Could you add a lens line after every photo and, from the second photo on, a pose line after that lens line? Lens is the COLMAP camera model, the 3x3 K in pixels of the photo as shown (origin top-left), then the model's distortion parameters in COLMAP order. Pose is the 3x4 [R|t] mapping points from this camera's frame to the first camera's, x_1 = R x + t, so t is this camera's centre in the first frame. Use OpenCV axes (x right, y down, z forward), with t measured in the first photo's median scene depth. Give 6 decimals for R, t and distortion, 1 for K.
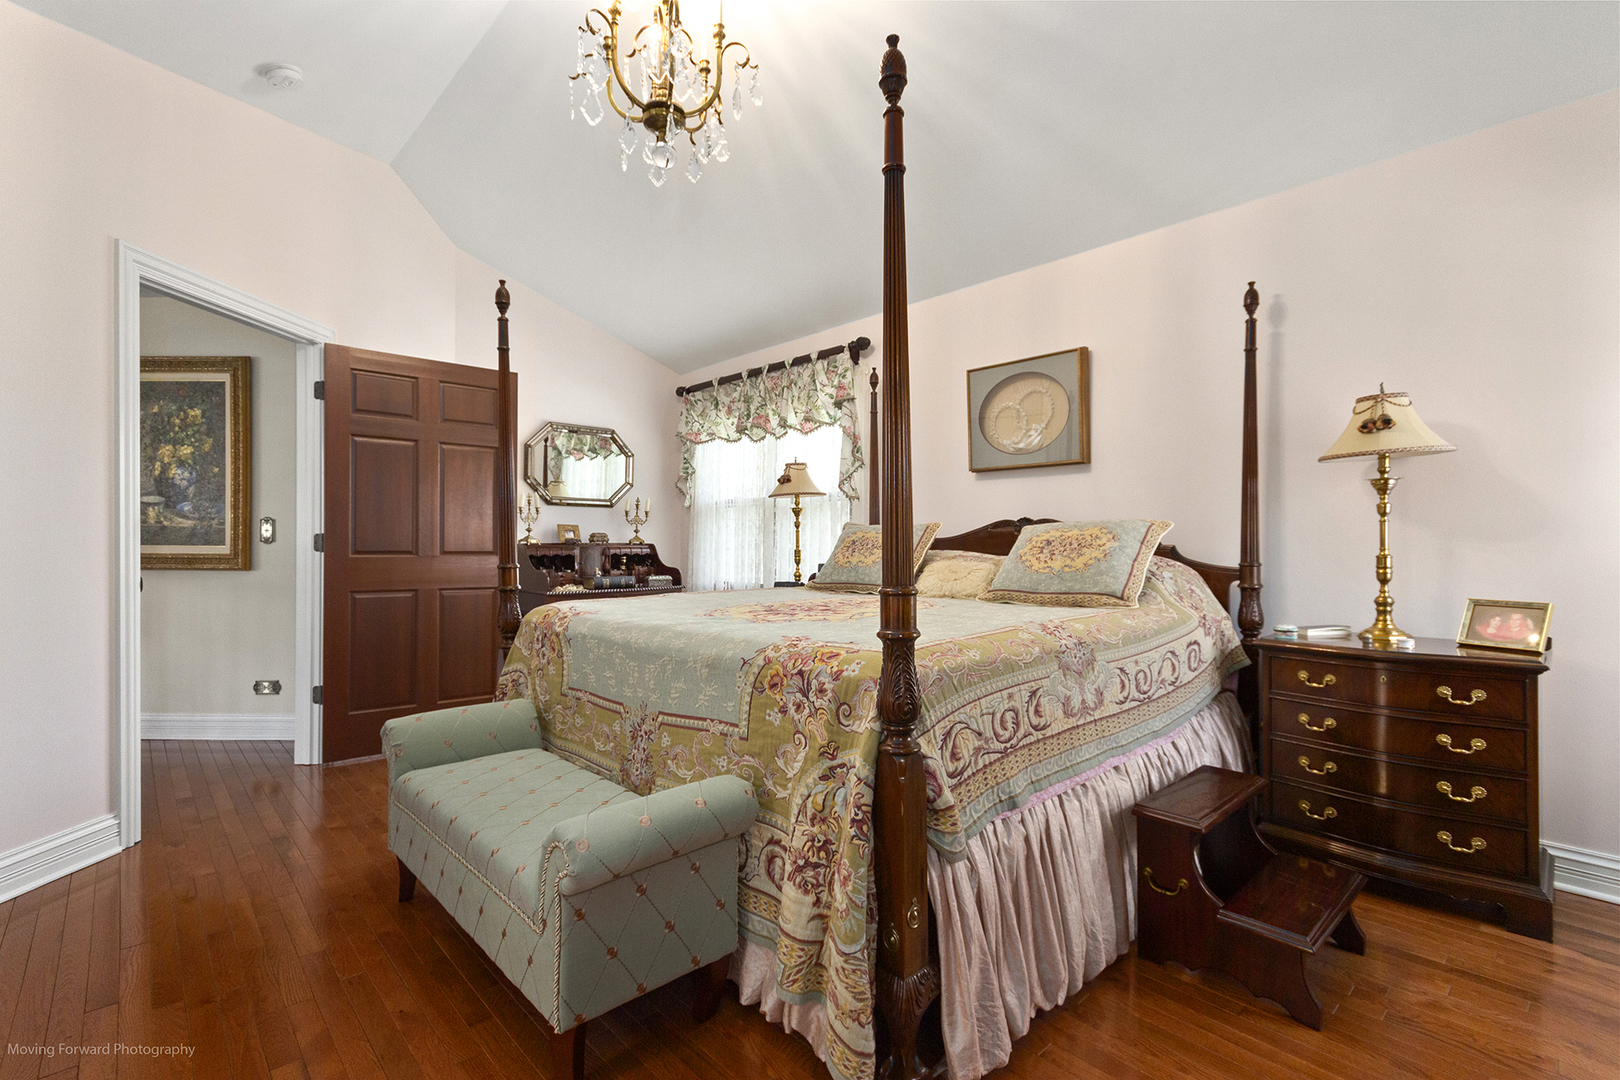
lens RADIAL K [[747.9, 0, 805.4], [0, 747.9, 540.2], [0, 0, 1]] dist [0.012499, 0.000871]
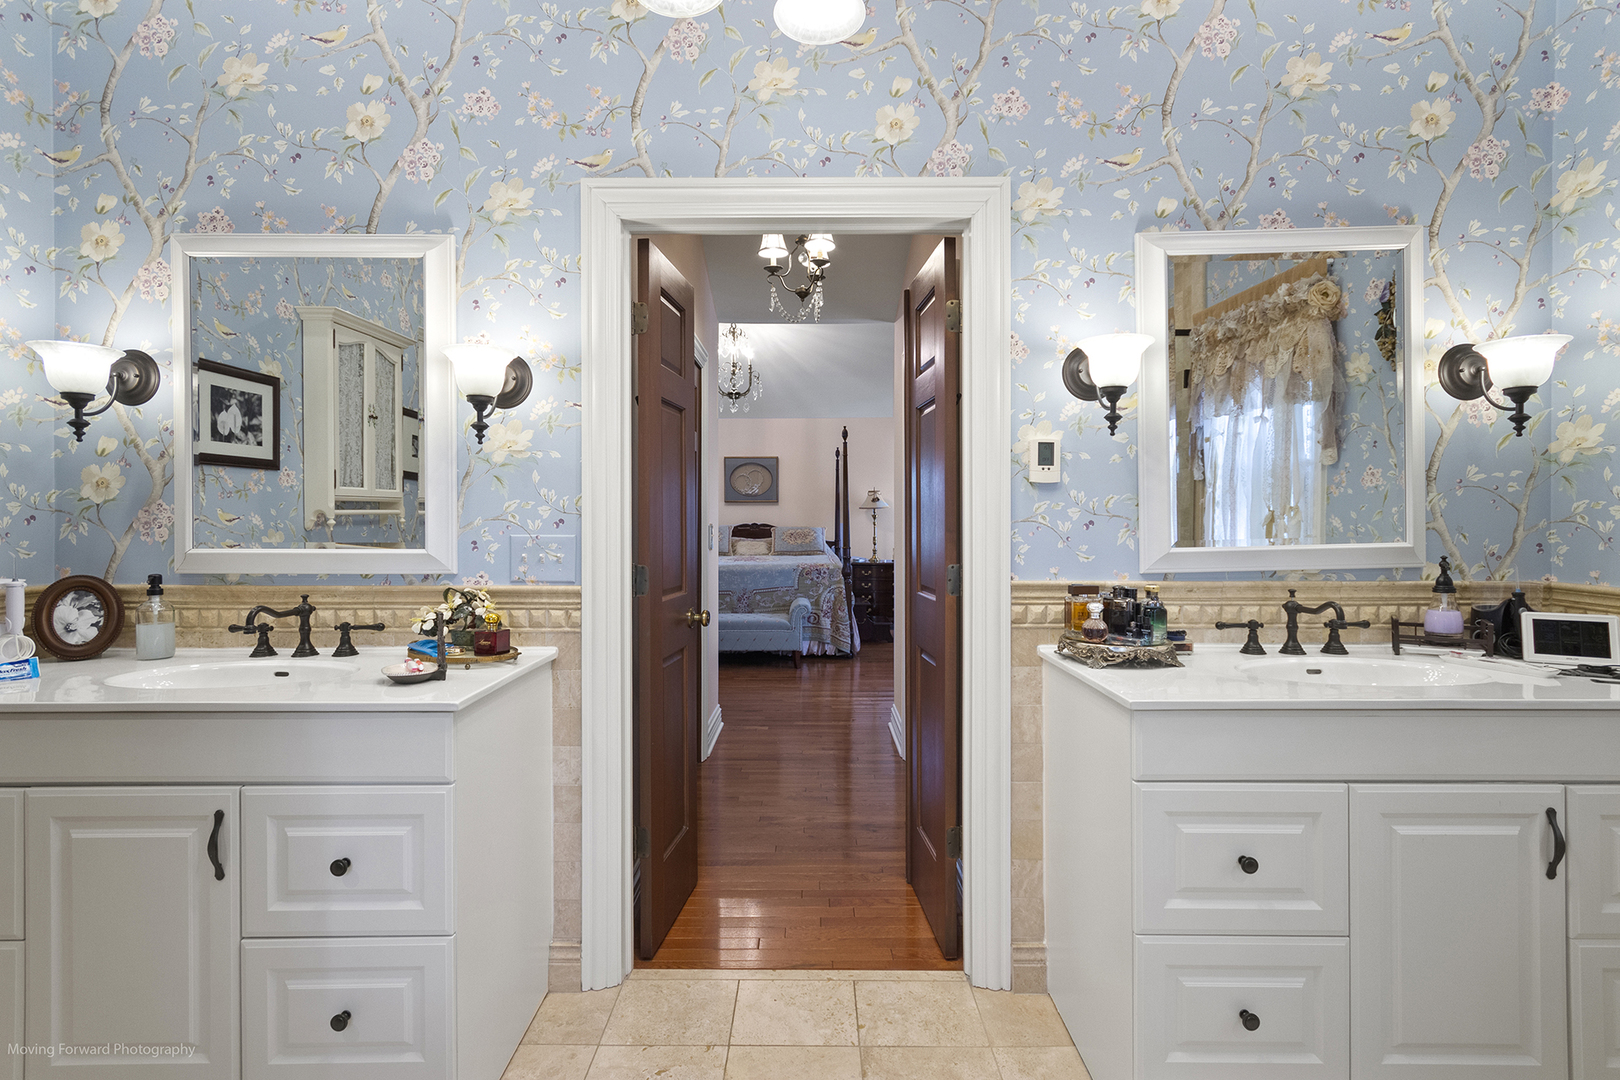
lens RADIAL K [[747.9, 0, 809.2], [0, 747.9, 531.0], [0, 0, 1]] dist [0.012499, 0.000871]
pose [[0.675508, -0.011150, 0.737269, -1.710187], [0.001907, 0.999909, 0.013375, -0.046658], [-0.737351, -0.007629, 0.675467, -0.958209]]
